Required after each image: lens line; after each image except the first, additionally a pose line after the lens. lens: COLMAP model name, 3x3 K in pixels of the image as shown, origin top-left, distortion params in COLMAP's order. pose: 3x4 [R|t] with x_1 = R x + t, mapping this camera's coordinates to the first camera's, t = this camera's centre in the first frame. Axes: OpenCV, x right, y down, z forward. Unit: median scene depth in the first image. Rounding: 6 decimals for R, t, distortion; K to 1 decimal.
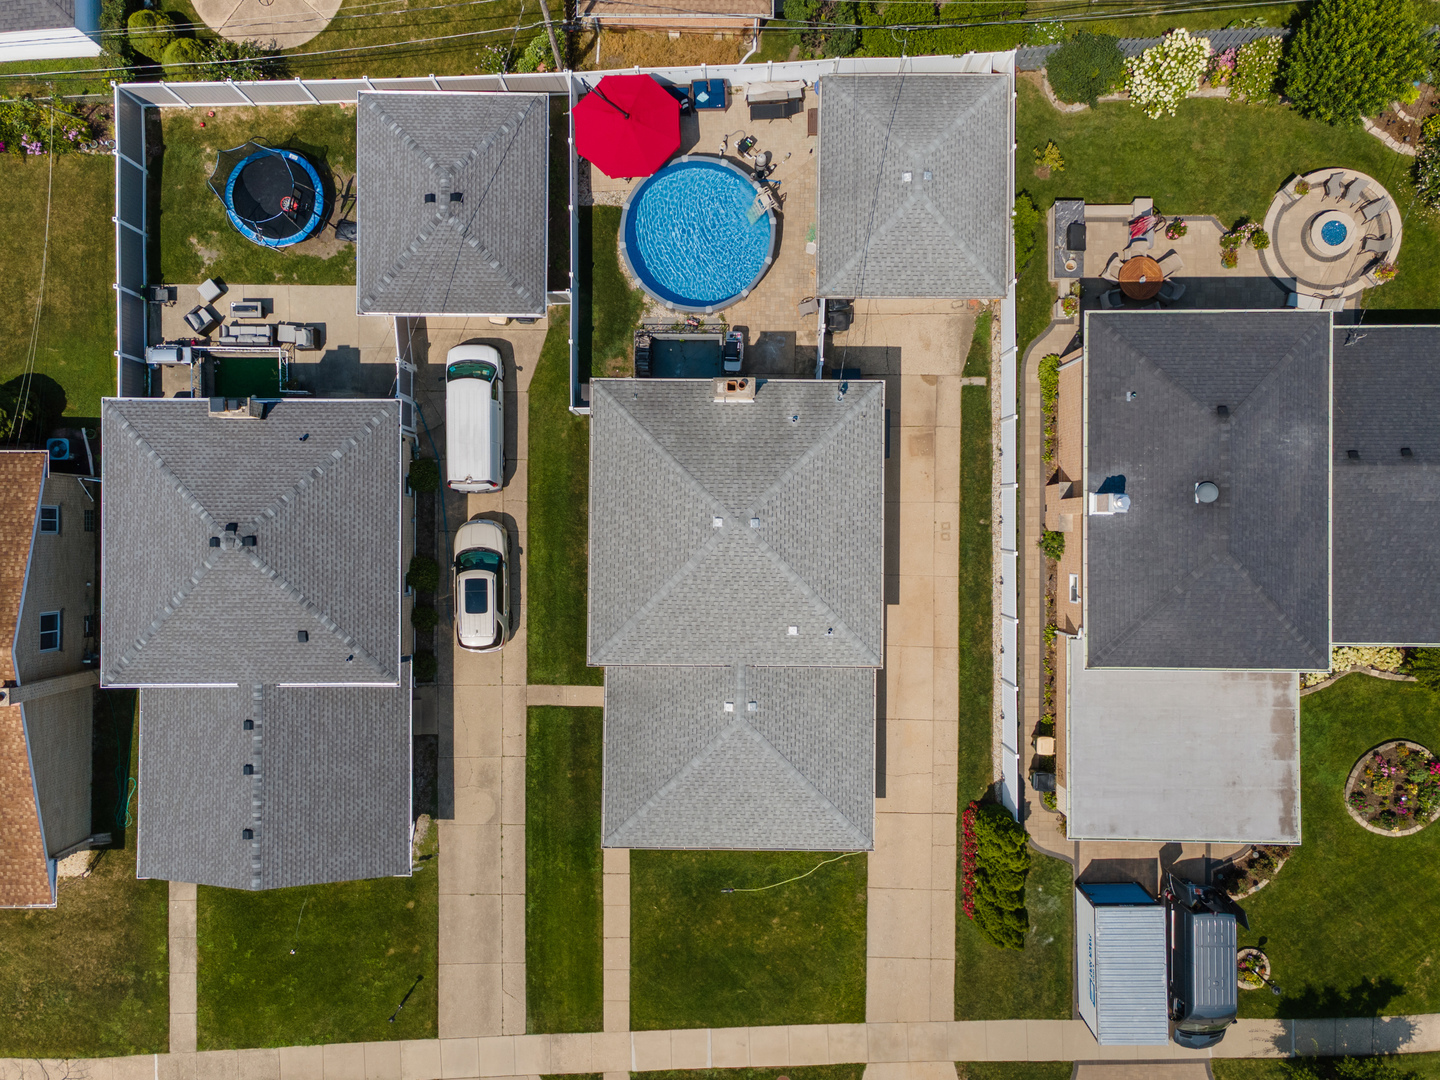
lens RADIAL K [[1053.1, 0, 712.8], [0, 1053.1, 539.1], [0, 0, 1]] dist [0.027057, 0.035381]
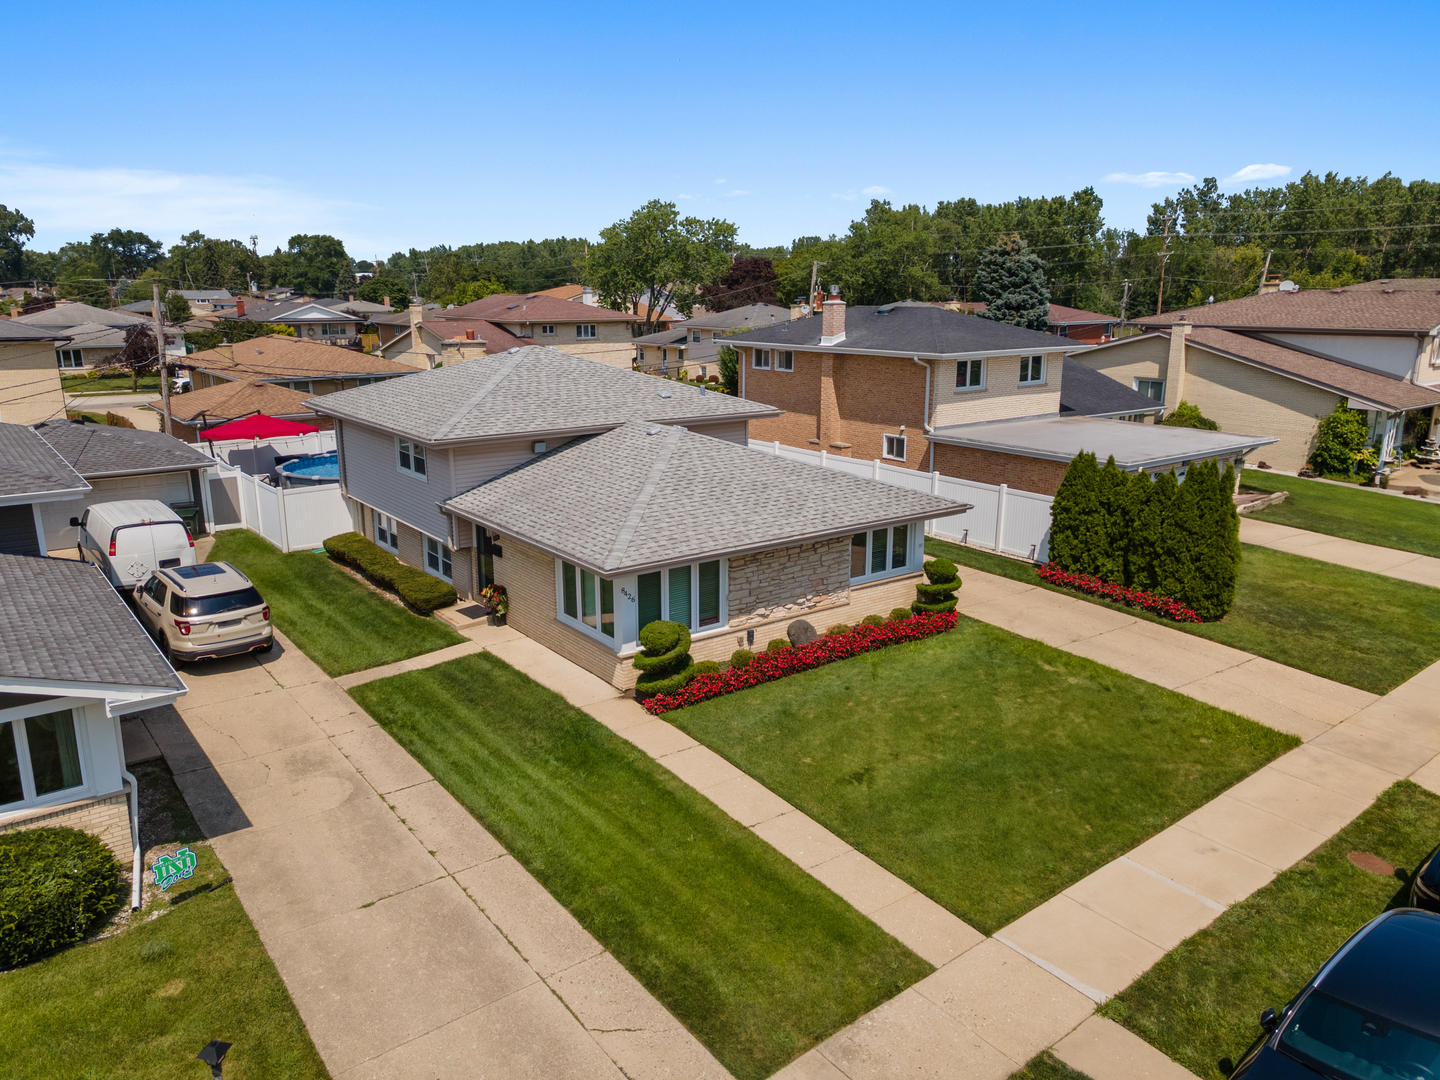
lens RADIAL K [[1053.1, 0, 712.8], [0, 1053.1, 539.1], [0, 0, 1]] dist [0.027057, 0.035381]
pose [[0.798780, -0.138287, 0.585514, -0.326247], [0.601617, 0.188003, -0.776345, 0.653597], [-0.002720, 0.972384, 0.233369, 0.817216]]
